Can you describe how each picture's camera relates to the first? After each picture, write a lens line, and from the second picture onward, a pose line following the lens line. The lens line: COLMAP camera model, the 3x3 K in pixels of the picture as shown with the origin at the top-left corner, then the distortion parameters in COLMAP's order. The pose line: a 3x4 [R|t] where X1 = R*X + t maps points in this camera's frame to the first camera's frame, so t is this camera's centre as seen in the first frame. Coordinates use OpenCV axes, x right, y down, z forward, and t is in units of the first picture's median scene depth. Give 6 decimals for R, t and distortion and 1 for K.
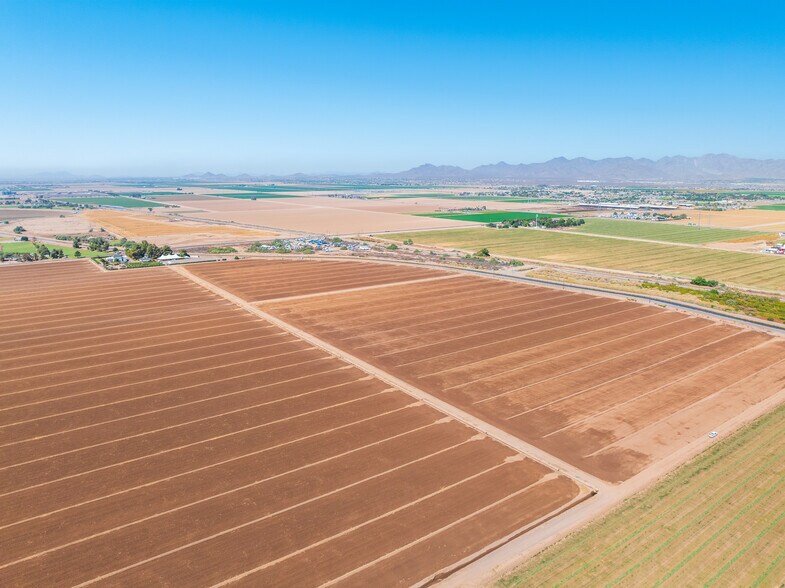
lens RADIAL K [[553.6, 0, 393.2], [0, 553.6, 295.3], [0, 0, 1]] dist [-0.040606, 0.006531]
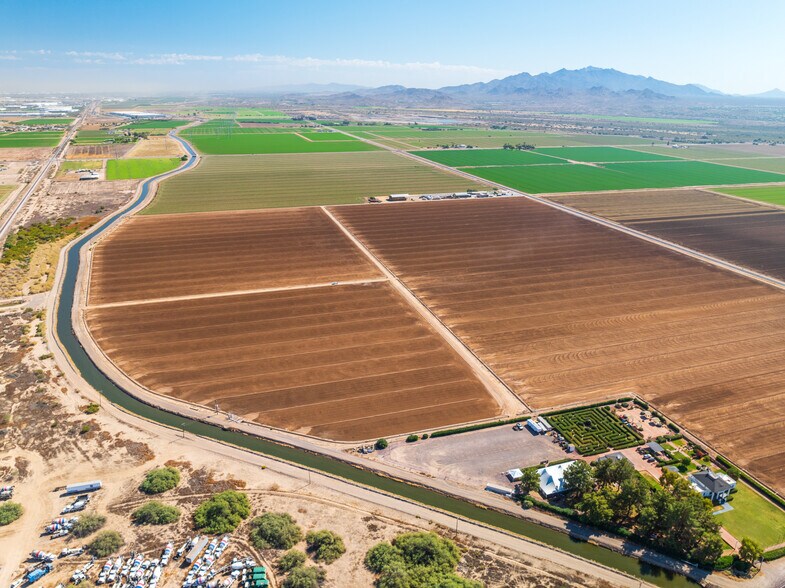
lens RADIAL K [[553.6, 0, 393.2], [0, 553.6, 295.3], [0, 0, 1]] dist [-0.040606, 0.006531]
pose [[-0.952304, -0.119331, 0.280850, -0.422392], [0.051483, 0.844344, 0.533322, -0.392197], [-0.300776, 0.522344, -0.797929, 1.370478]]
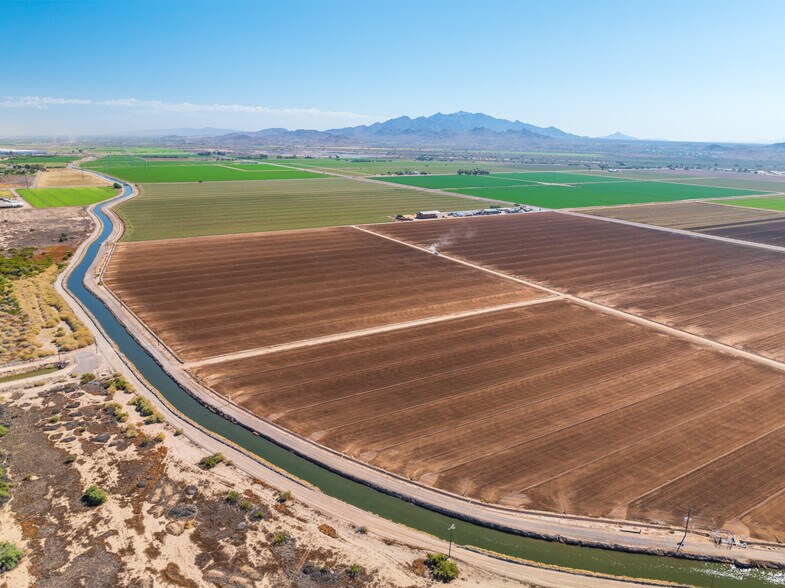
lens RADIAL K [[553.6, 0, 393.2], [0, 553.6, 295.3], [0, 0, 1]] dist [-0.040606, 0.006531]
pose [[-0.995536, -0.041088, 0.084974, -0.057120], [0.004173, 0.880240, 0.474510, -0.276089], [-0.094294, 0.472746, -0.876139, 1.270140]]
